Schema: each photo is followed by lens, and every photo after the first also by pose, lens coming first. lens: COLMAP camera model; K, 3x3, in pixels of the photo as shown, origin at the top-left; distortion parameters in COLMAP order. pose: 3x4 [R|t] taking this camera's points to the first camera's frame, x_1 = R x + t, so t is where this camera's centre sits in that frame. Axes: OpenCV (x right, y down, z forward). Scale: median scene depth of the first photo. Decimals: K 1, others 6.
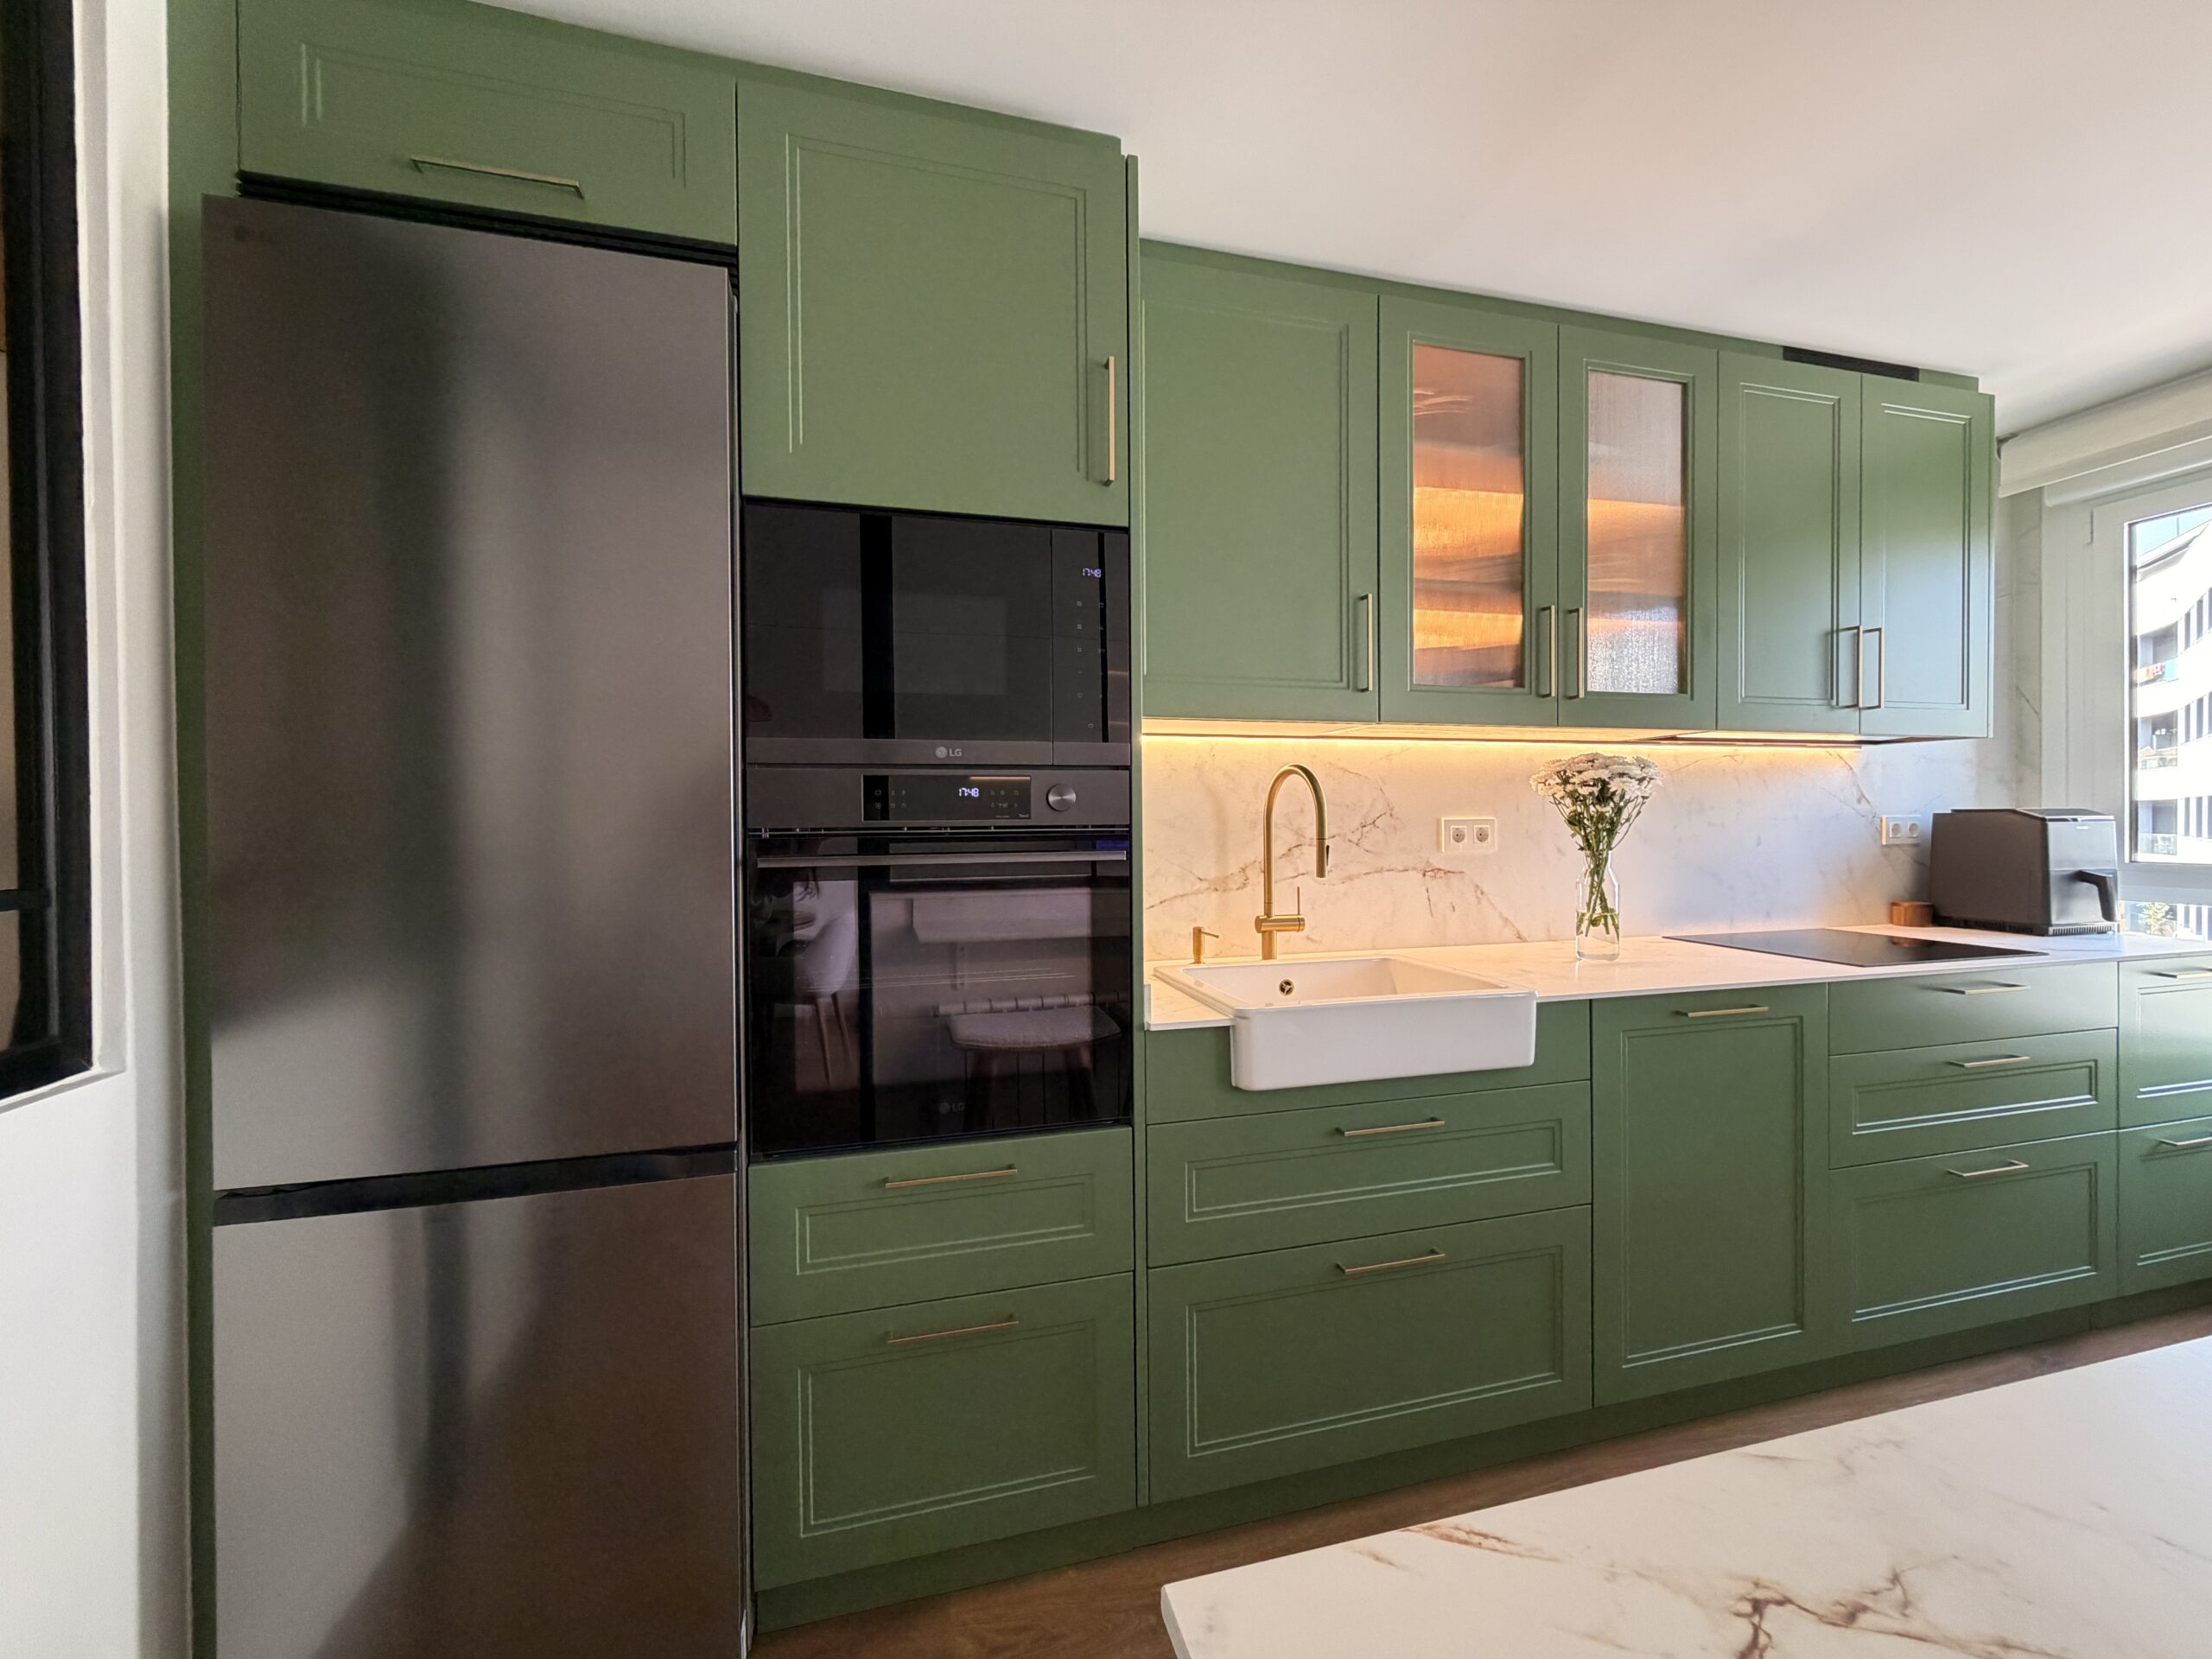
lens RADIAL K [[889.9, 0, 1114.9], [0, 889.9, 828.5], [0, 0, 1]] dist [0.000233, -0.000035]
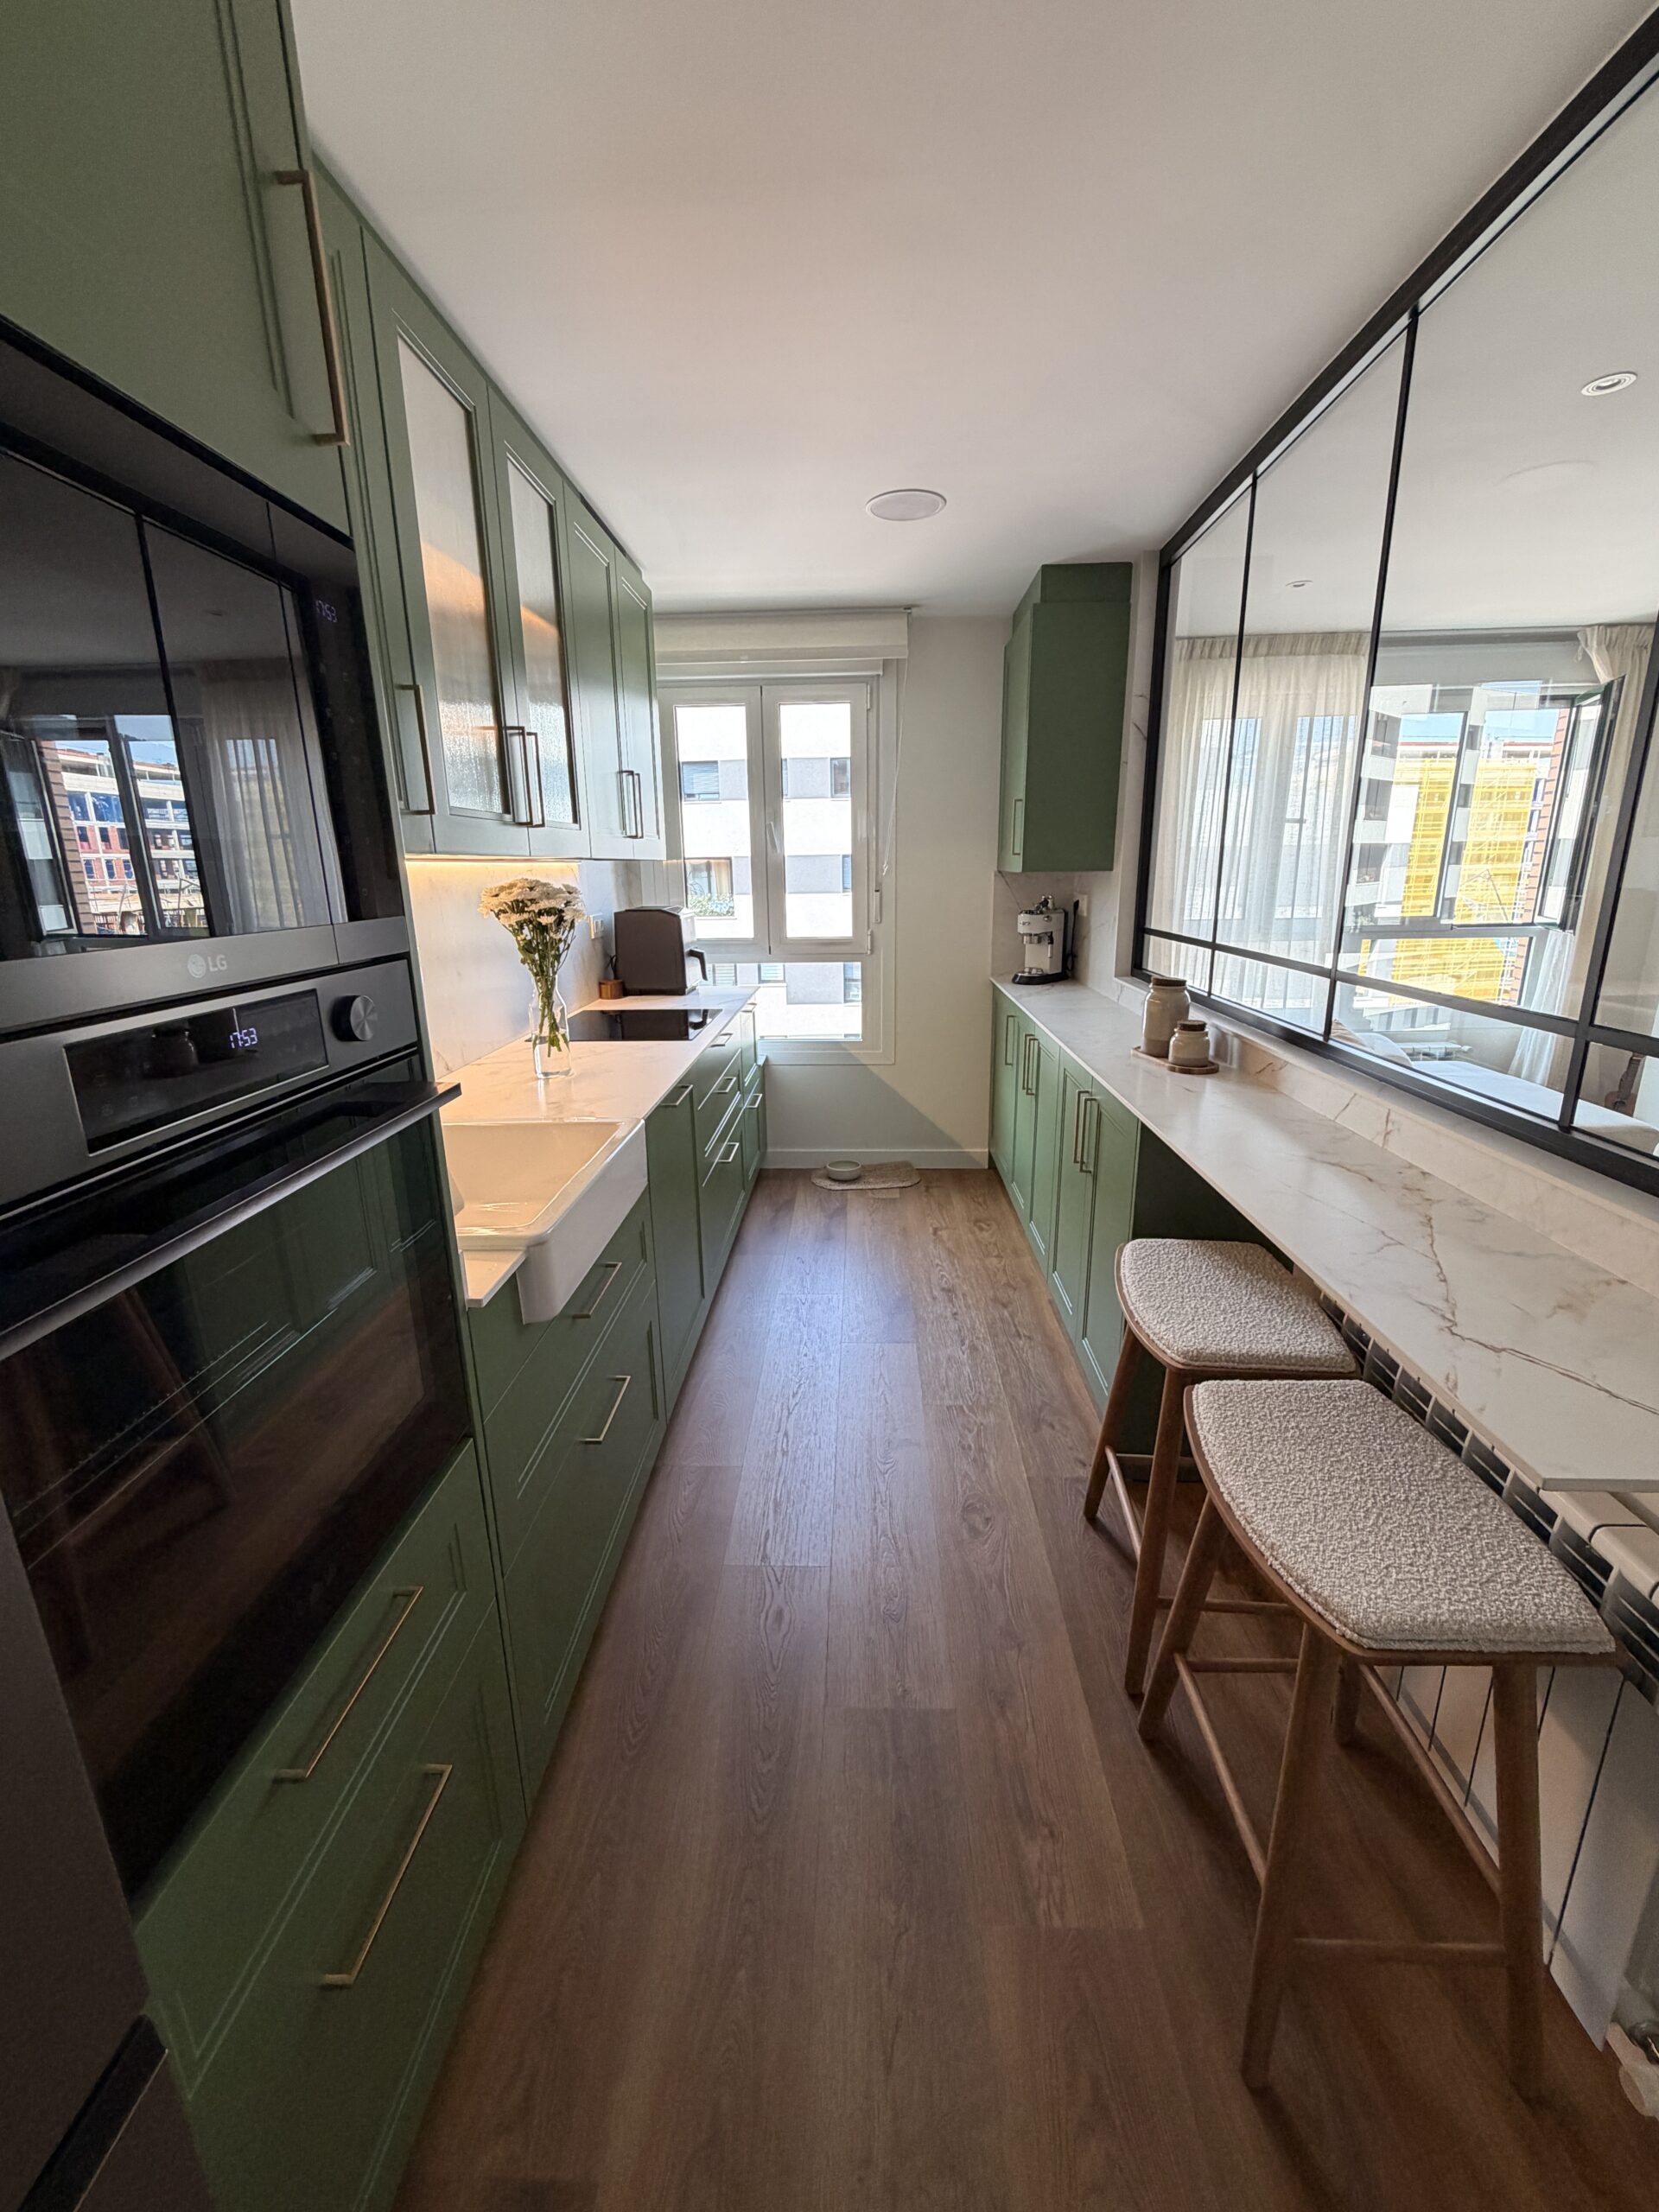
lens RADIAL K [[889.9, 0, 827.4], [0, 889.9, 1099.1], [0, 0, 1]] dist [0.000233, -0.000035]
pose [[0.301861, -0.240445, 0.922533, -0.377351], [0.024141, 0.969290, 0.244732, -0.086056], [-0.953046, -0.051604, 0.298395, 0.369806]]
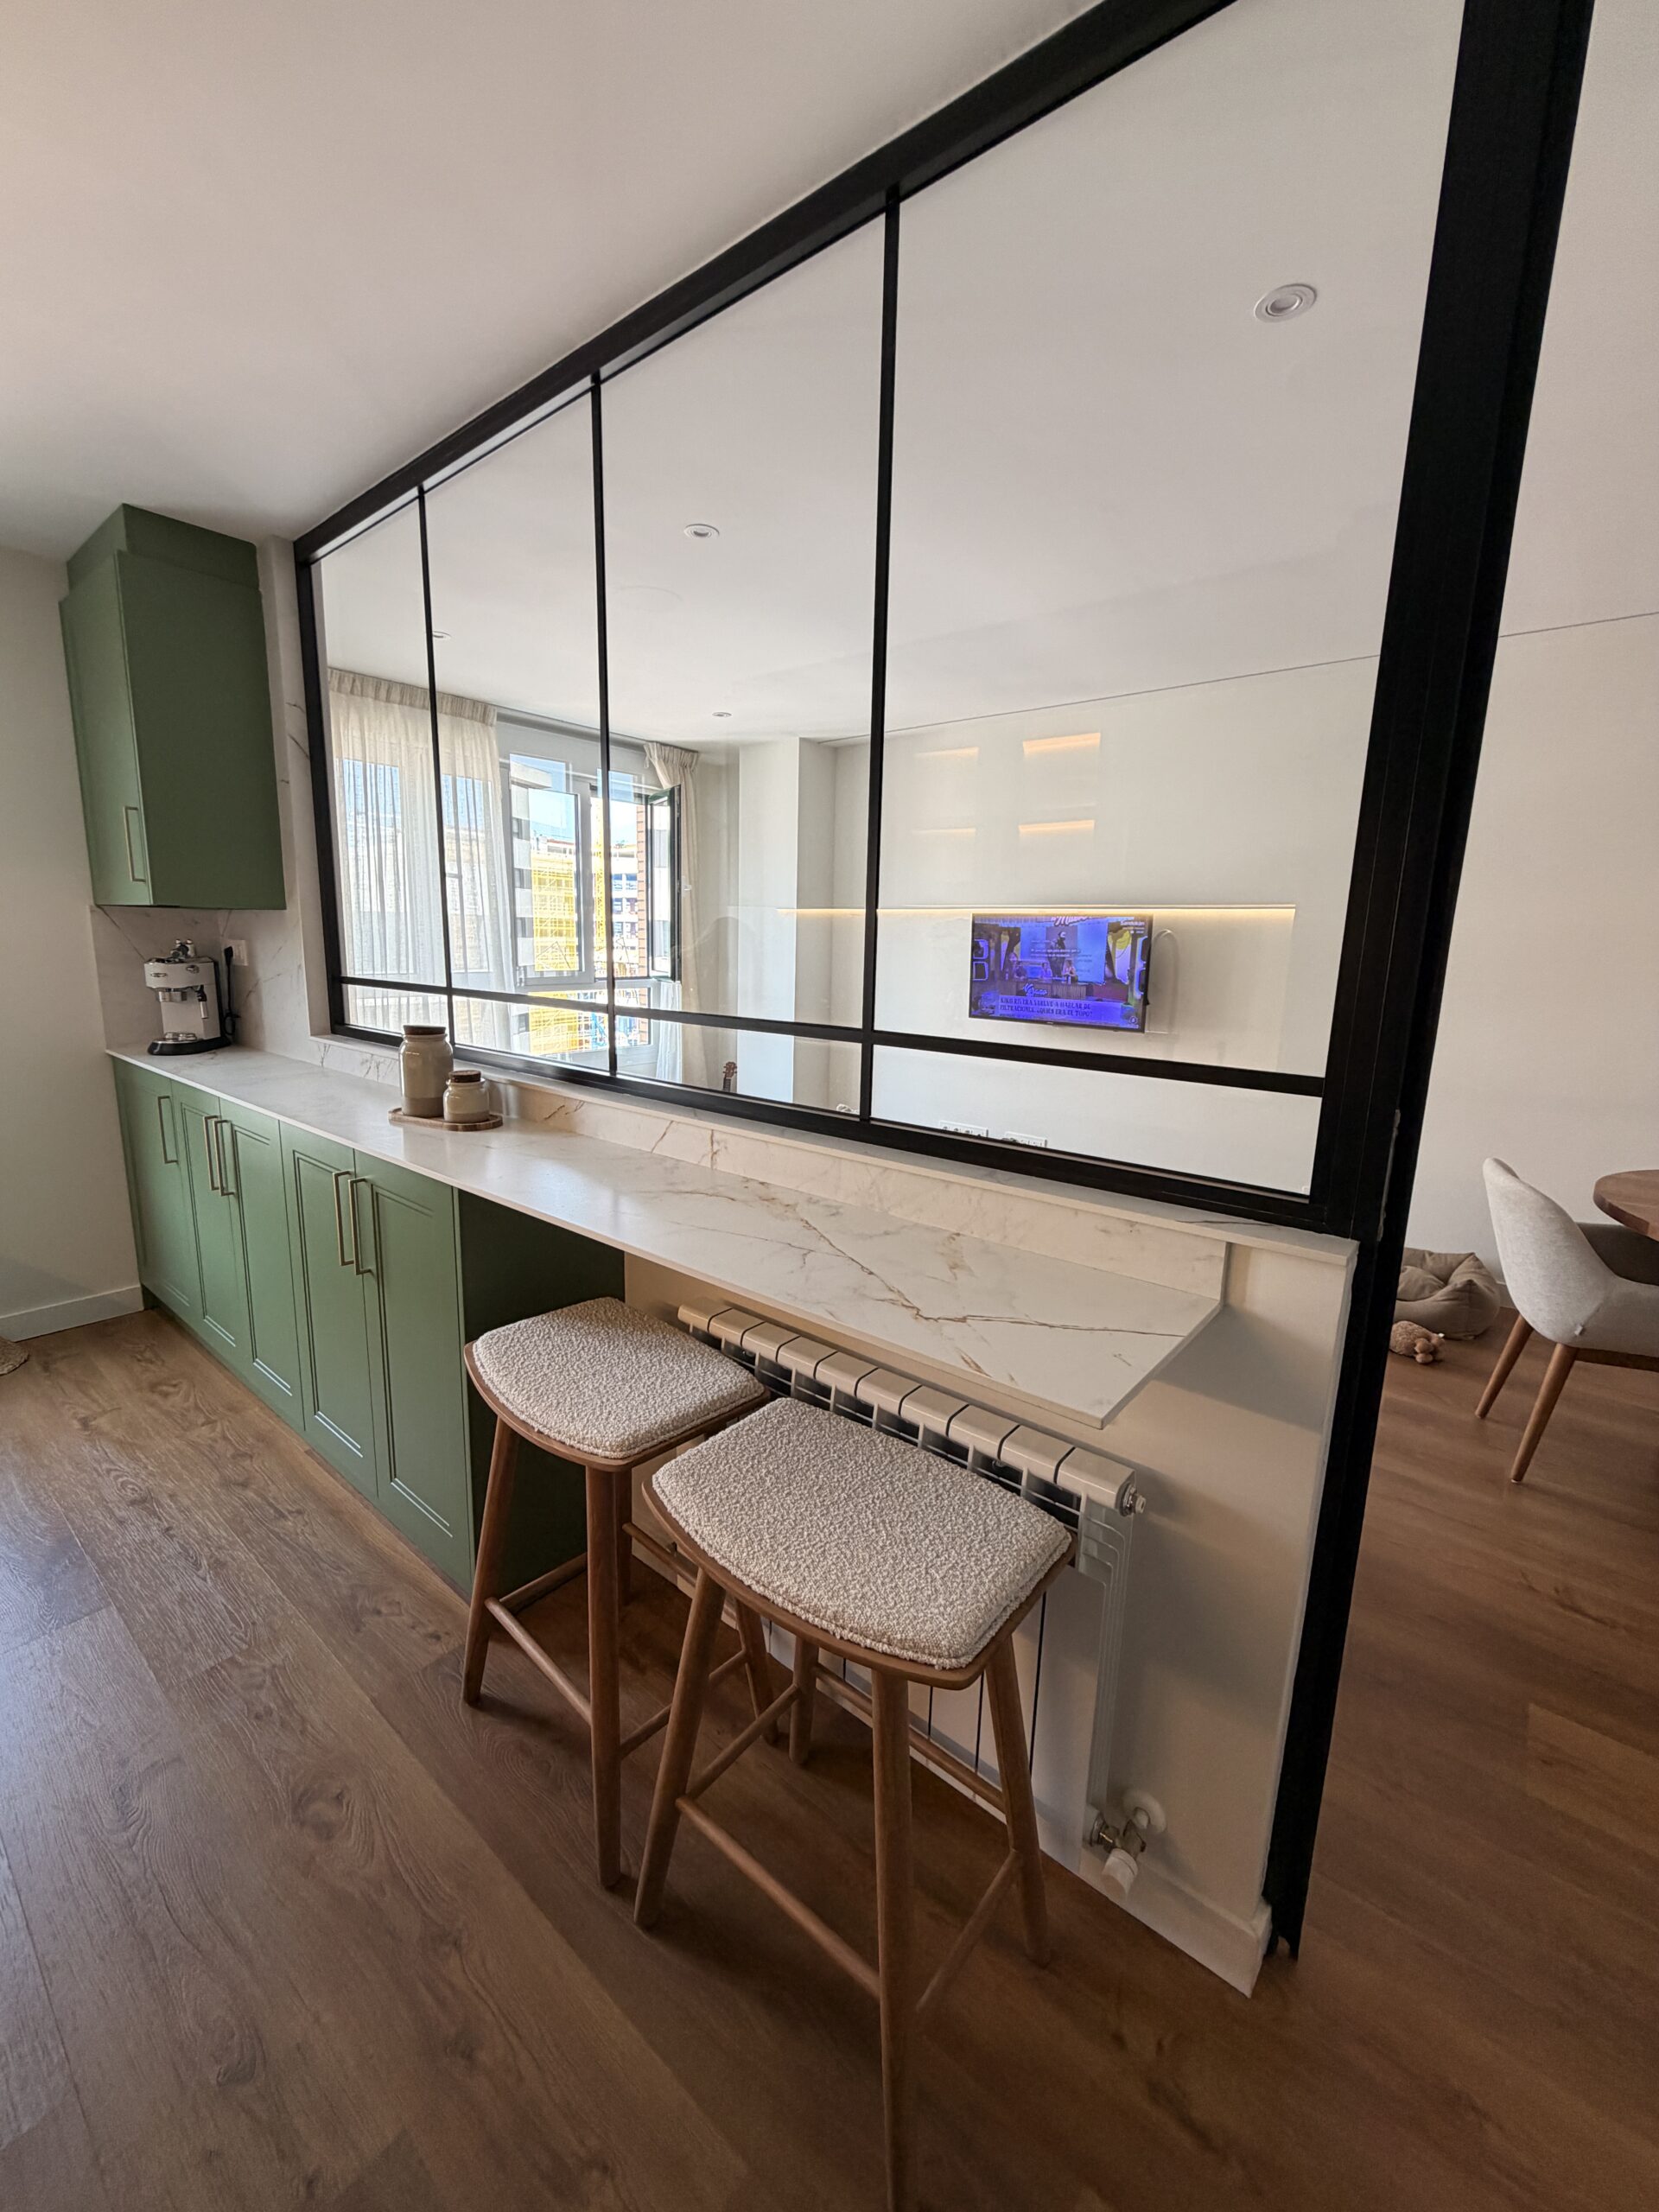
lens RADIAL K [[889.9, 0, 830.0], [0, 889.9, 1097.5], [0, 0, 1]] dist [0.000233, -0.000035]
pose [[-0.577620, -0.151746, 0.802077, -0.216483], [-0.011366, 0.983970, 0.177973, -0.048812], [-0.816227, 0.093685, -0.570085, 0.501280]]
